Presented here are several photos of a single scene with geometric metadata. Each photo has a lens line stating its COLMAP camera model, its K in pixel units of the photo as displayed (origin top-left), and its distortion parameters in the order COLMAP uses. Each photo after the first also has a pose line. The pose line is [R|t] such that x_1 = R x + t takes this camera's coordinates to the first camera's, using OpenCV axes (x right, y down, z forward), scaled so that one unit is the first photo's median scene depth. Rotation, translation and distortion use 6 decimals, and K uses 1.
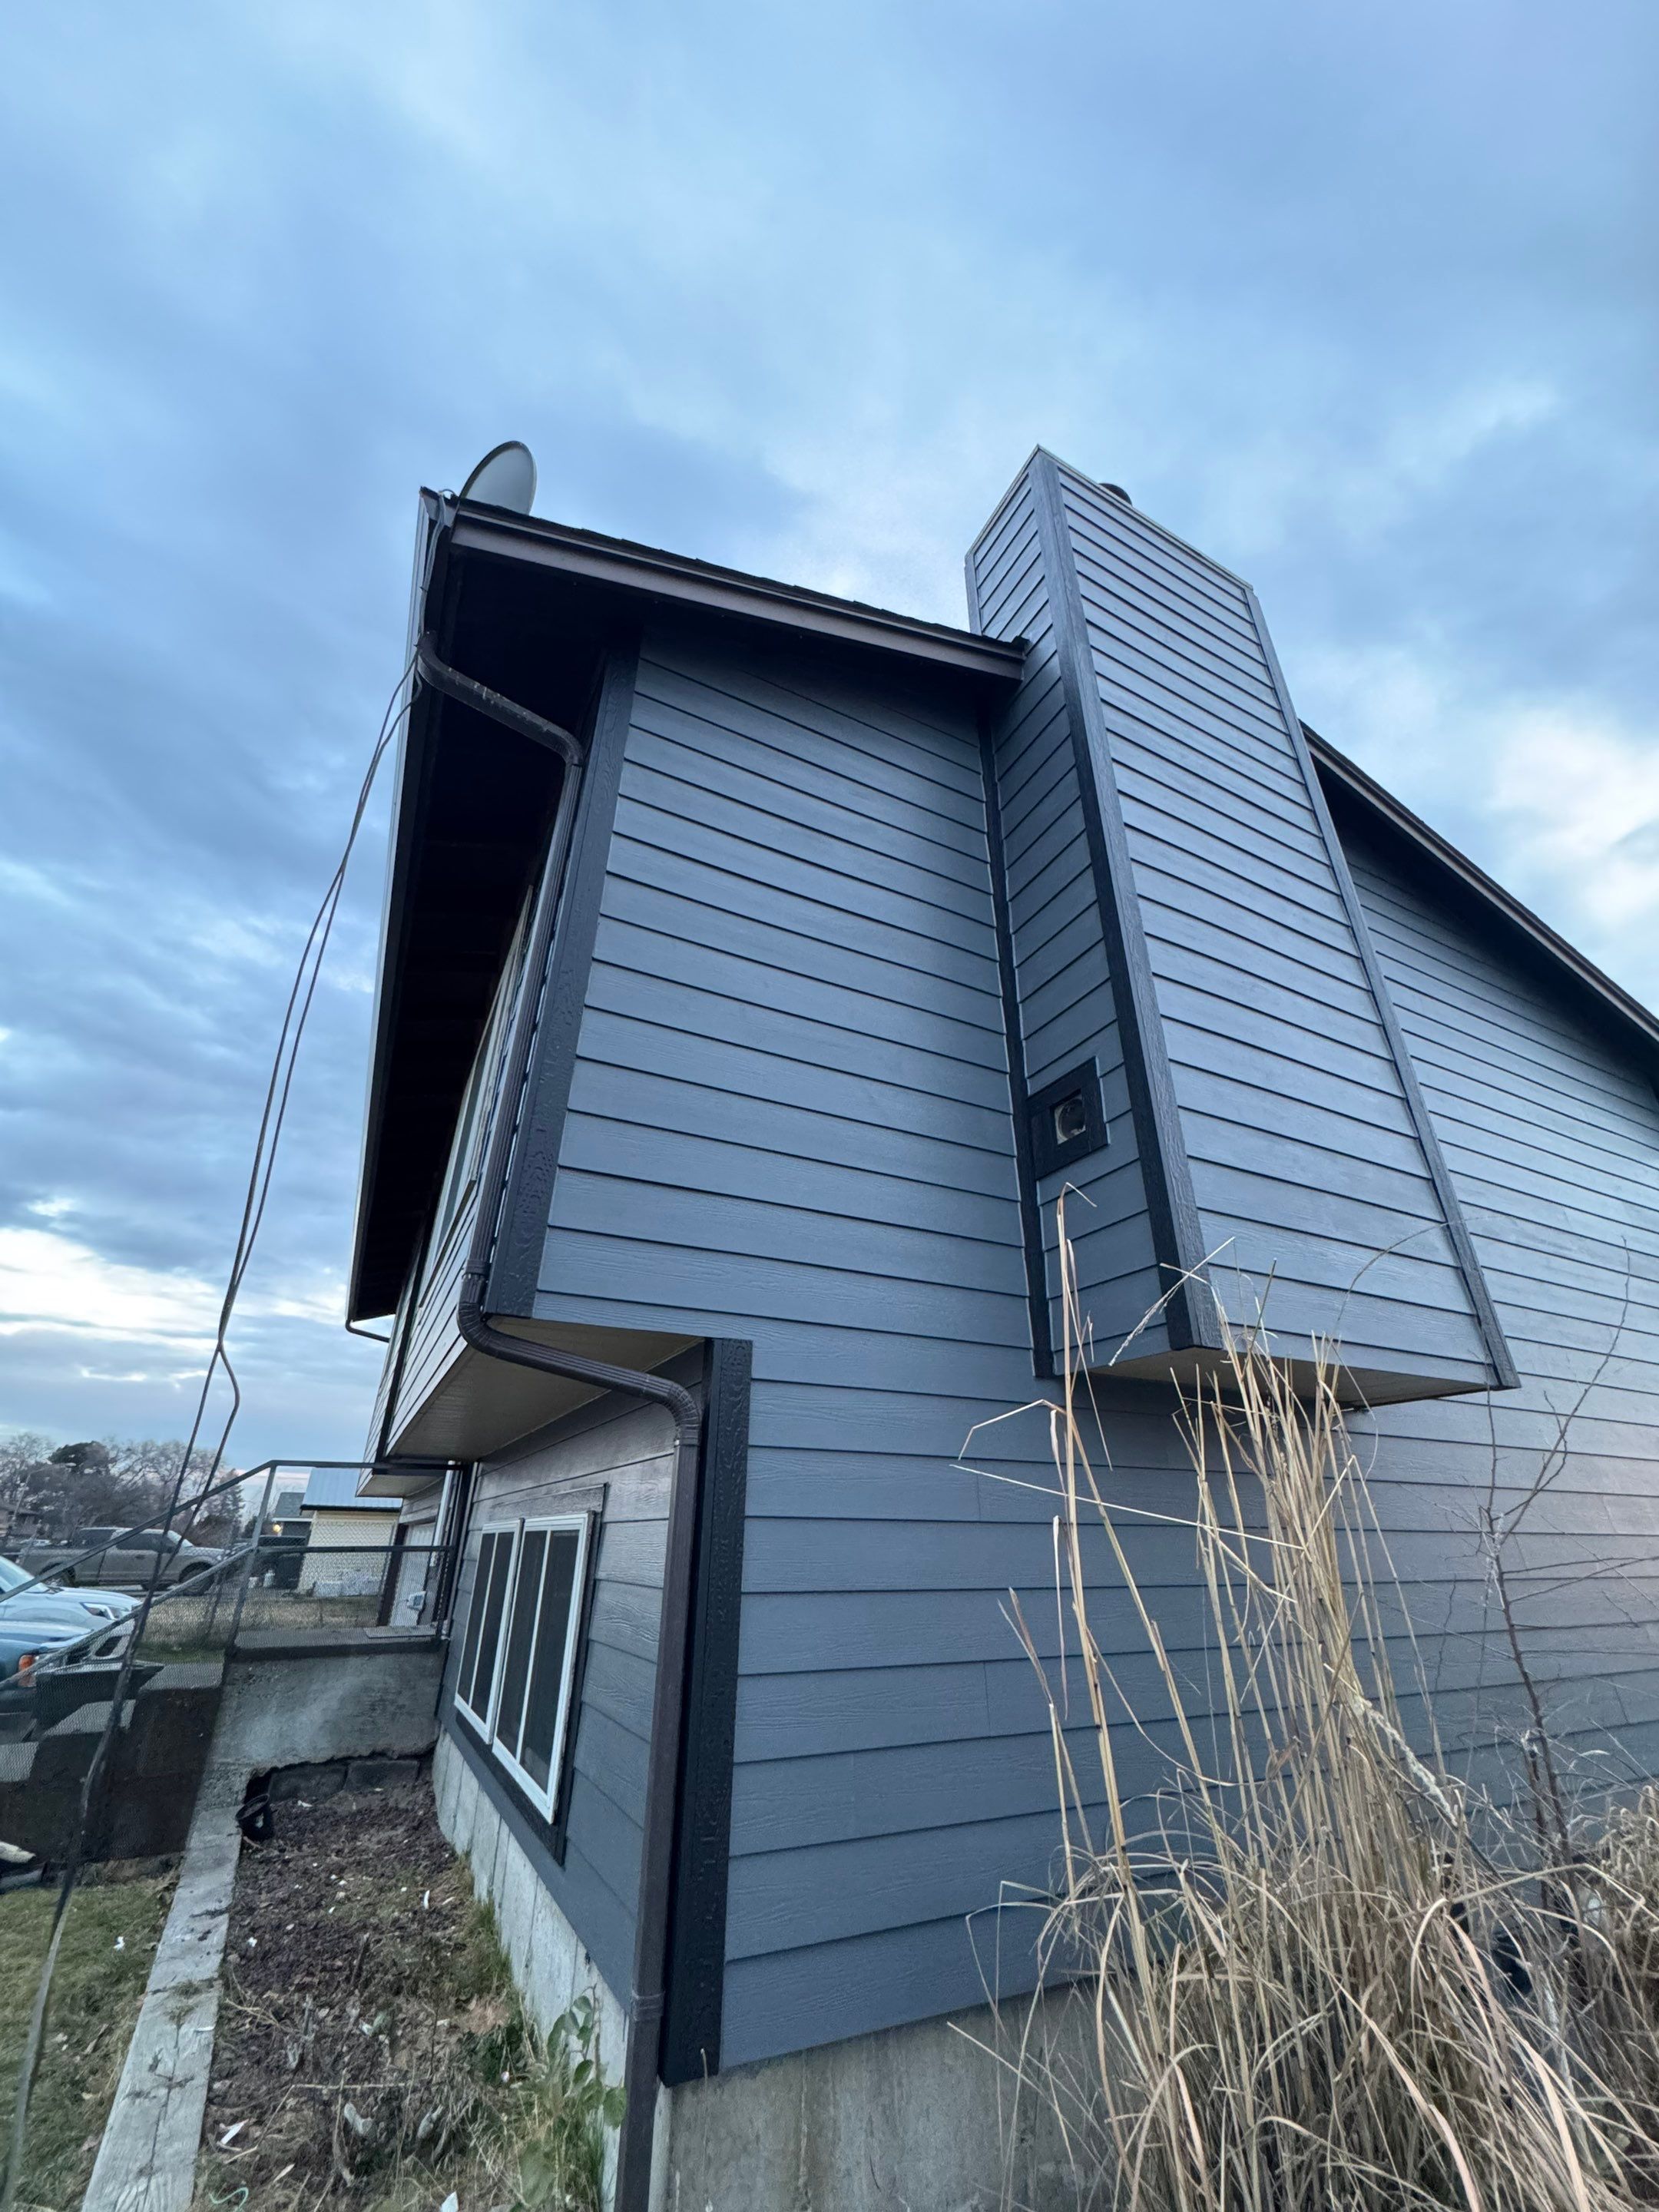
lens RADIAL K [[881.0, 0, 837.3], [0, 881.0, 1102.2], [0, 0, 1]] dist [-0.003386, 0.000114]
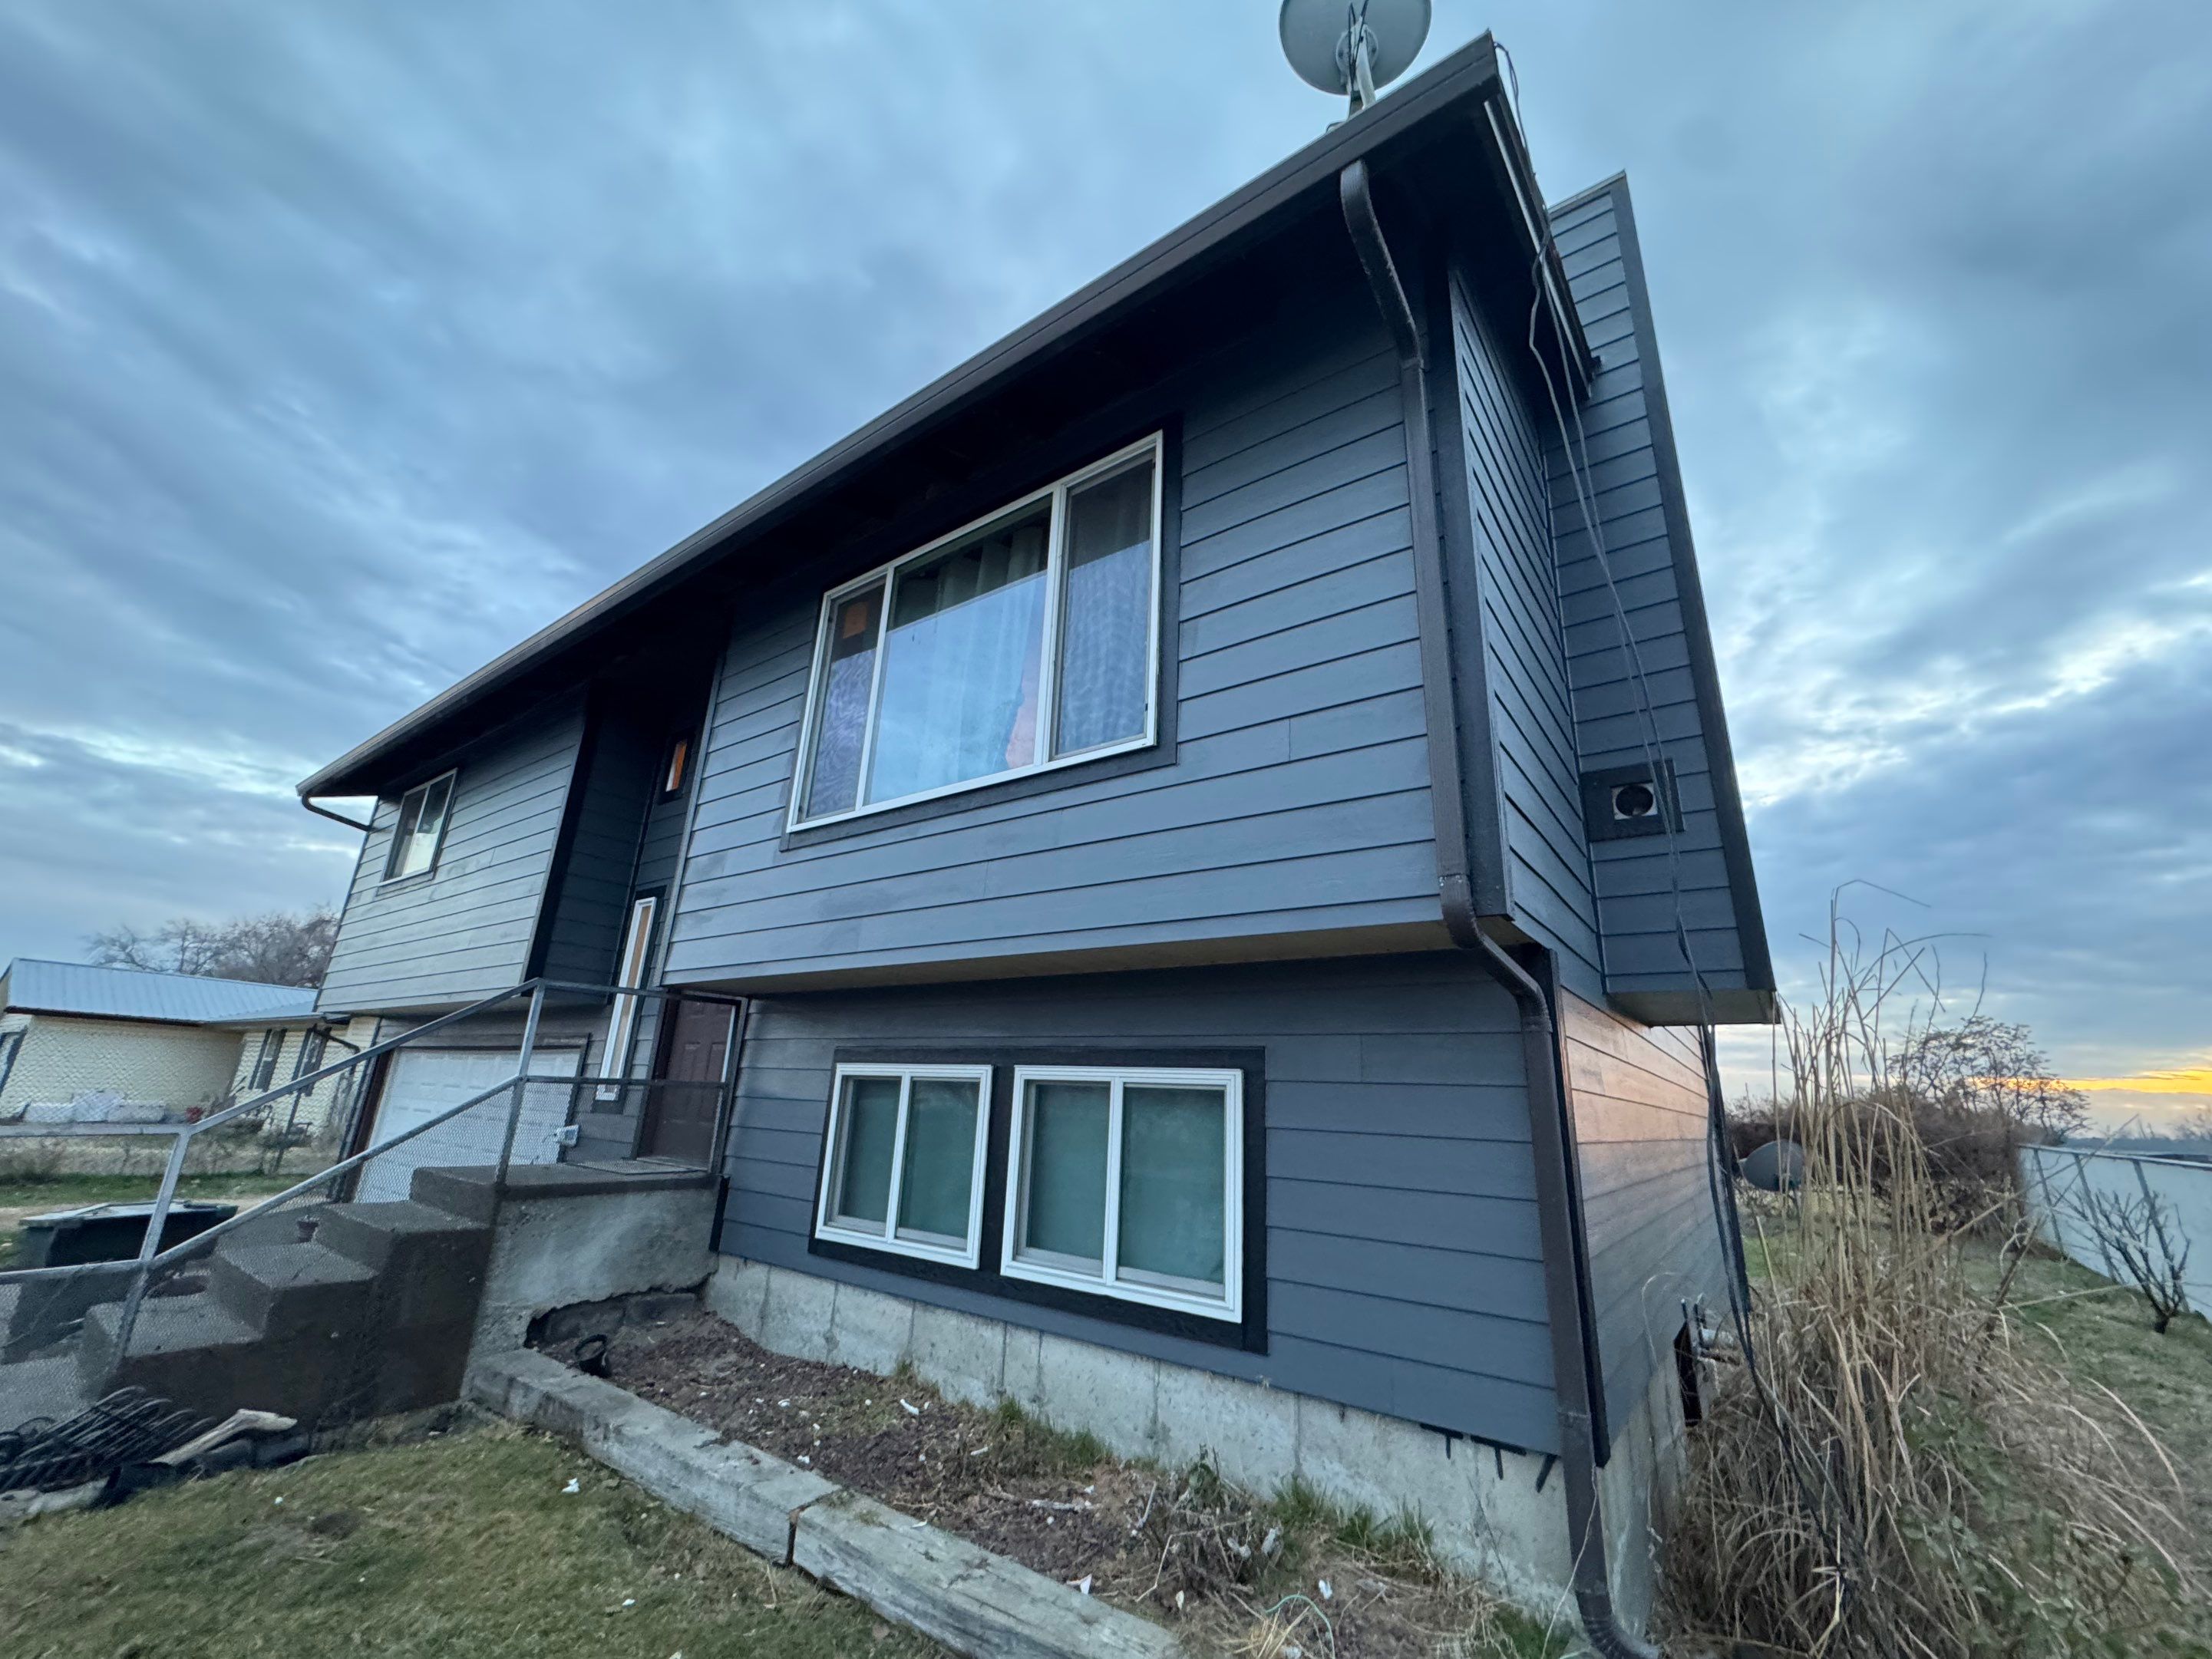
lens RADIAL K [[882.5, 0, 1108.1], [0, 882.5, 828.1], [0, 0, 1]] dist [-0.001041, 0.000118]
pose [[0.898059, 0.161606, 0.409112, -0.771946], [-0.230016, 0.965305, 0.123606, 0.061776], [-0.374943, -0.205108, 0.904073, 0.104877]]
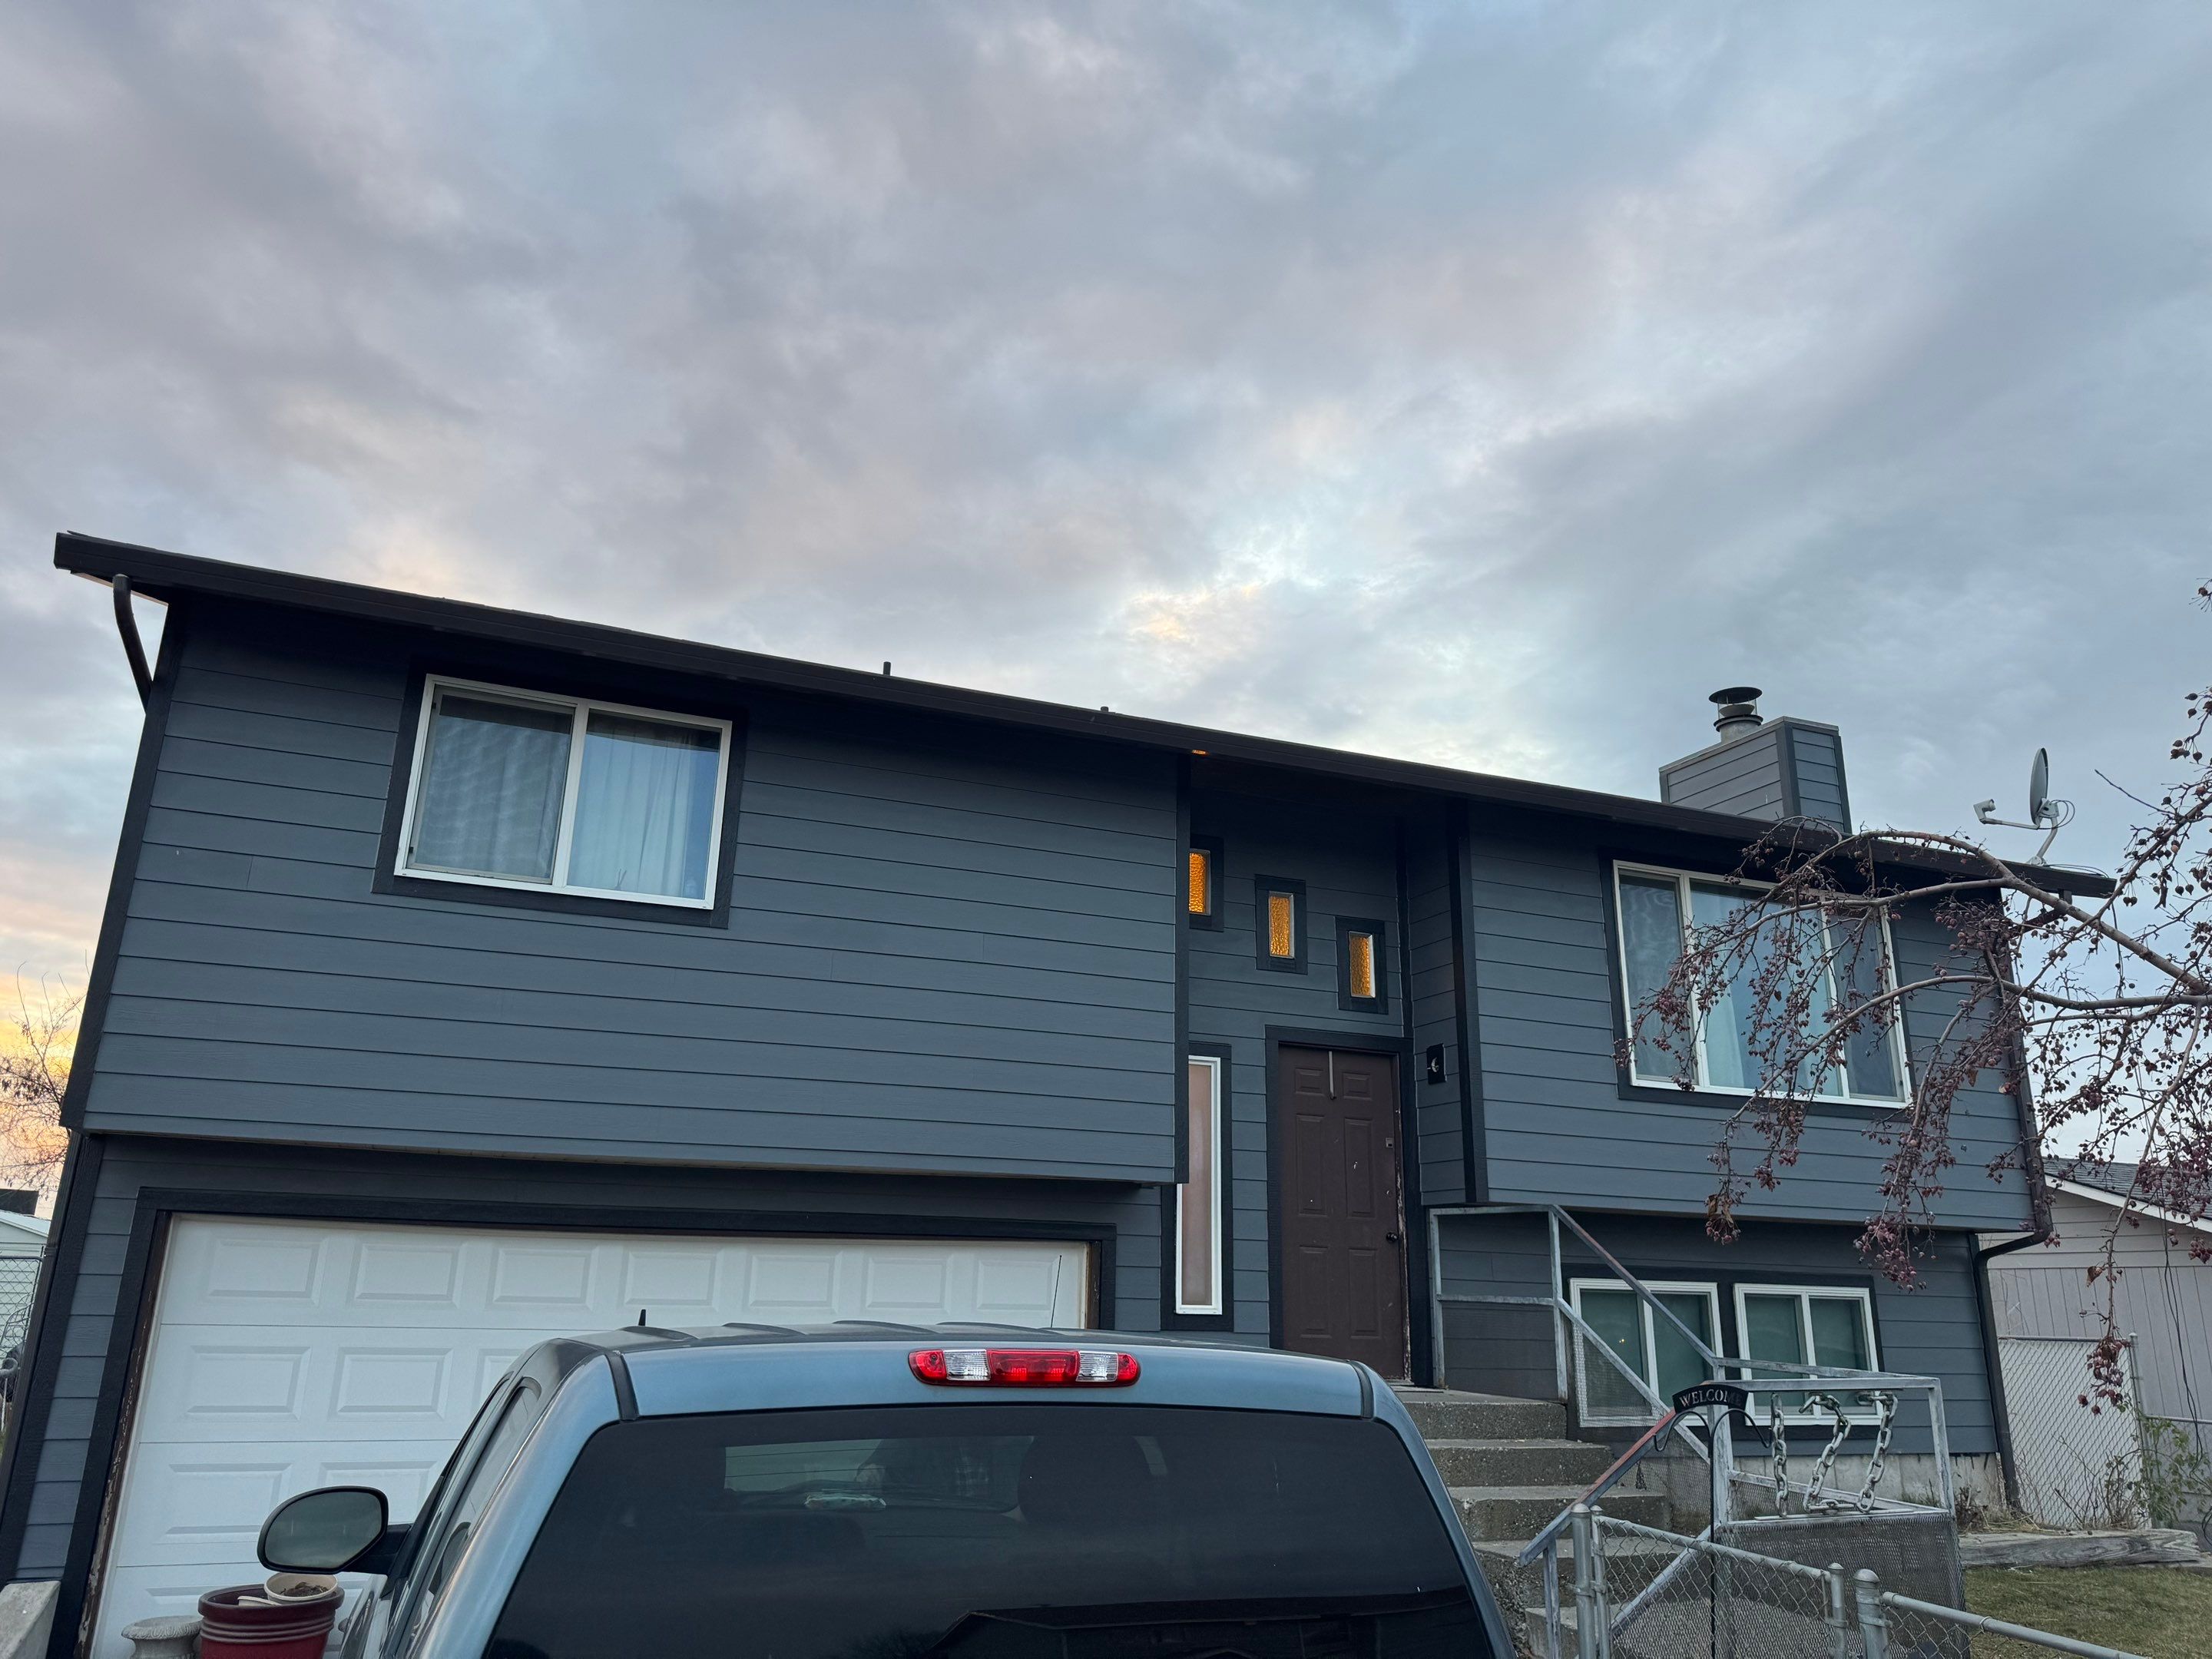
lens RADIAL K [[1333.5, 0, 1208.8], [0, 1333.5, 934.7], [0, 0, 1]] dist [-0.001345, -0.001797]
pose [[0.109795, 0.280002, 0.953700, -2.899625], [-0.466791, 0.861634, -0.199232, 0.878114], [-0.877526, -0.423304, 0.225306, 1.620350]]
